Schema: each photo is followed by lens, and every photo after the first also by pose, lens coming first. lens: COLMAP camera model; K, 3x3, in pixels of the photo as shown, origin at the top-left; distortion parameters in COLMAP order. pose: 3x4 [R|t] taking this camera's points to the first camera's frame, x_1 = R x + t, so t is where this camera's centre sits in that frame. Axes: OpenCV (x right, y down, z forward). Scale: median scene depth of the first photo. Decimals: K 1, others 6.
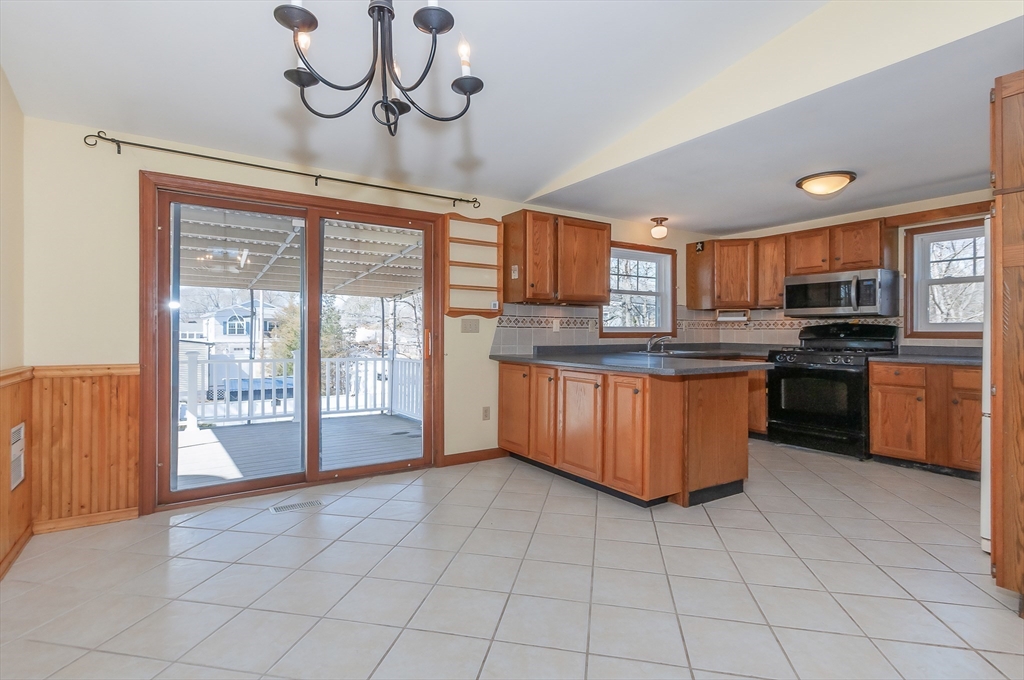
lens RADIAL K [[506.8, 0, 515.0], [0, 506.8, 335.1], [0, 0, 1]] dist [-0.013233, -0.003766]
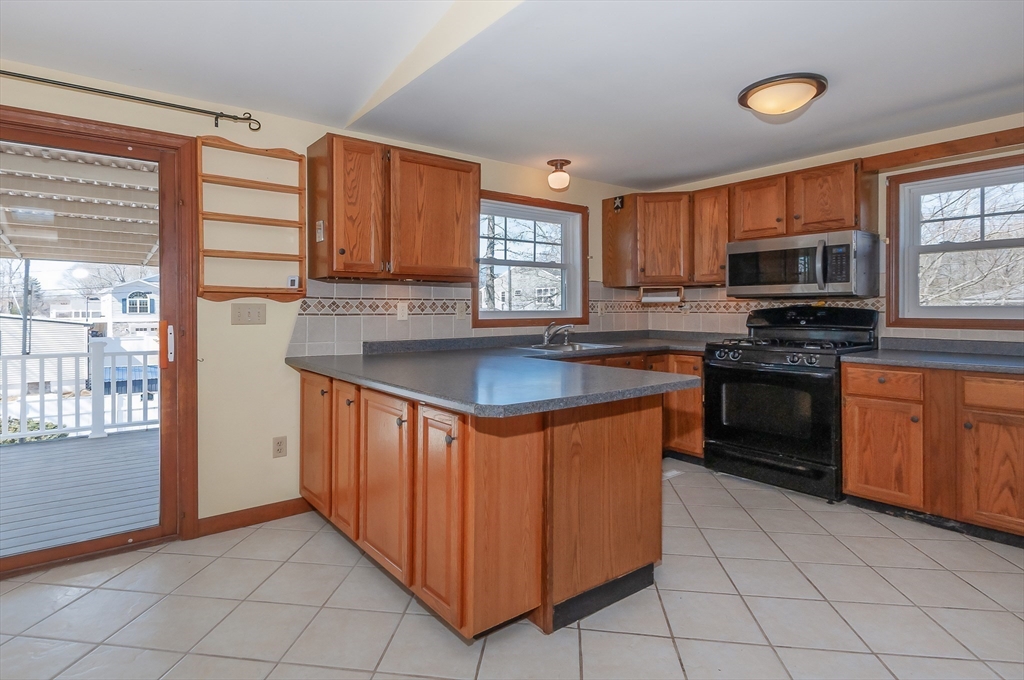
lens RADIAL K [[519.9, 0, 503.7], [0, 519.9, 312.2], [0, 0, 1]] dist [-0.018406, -0.000701]
pose [[0.998095, -0.003485, 0.061599, 0.185005], [0.003259, 0.999988, 0.003774, -0.020617], [-0.061611, -0.003566, 0.998094, 0.303441]]
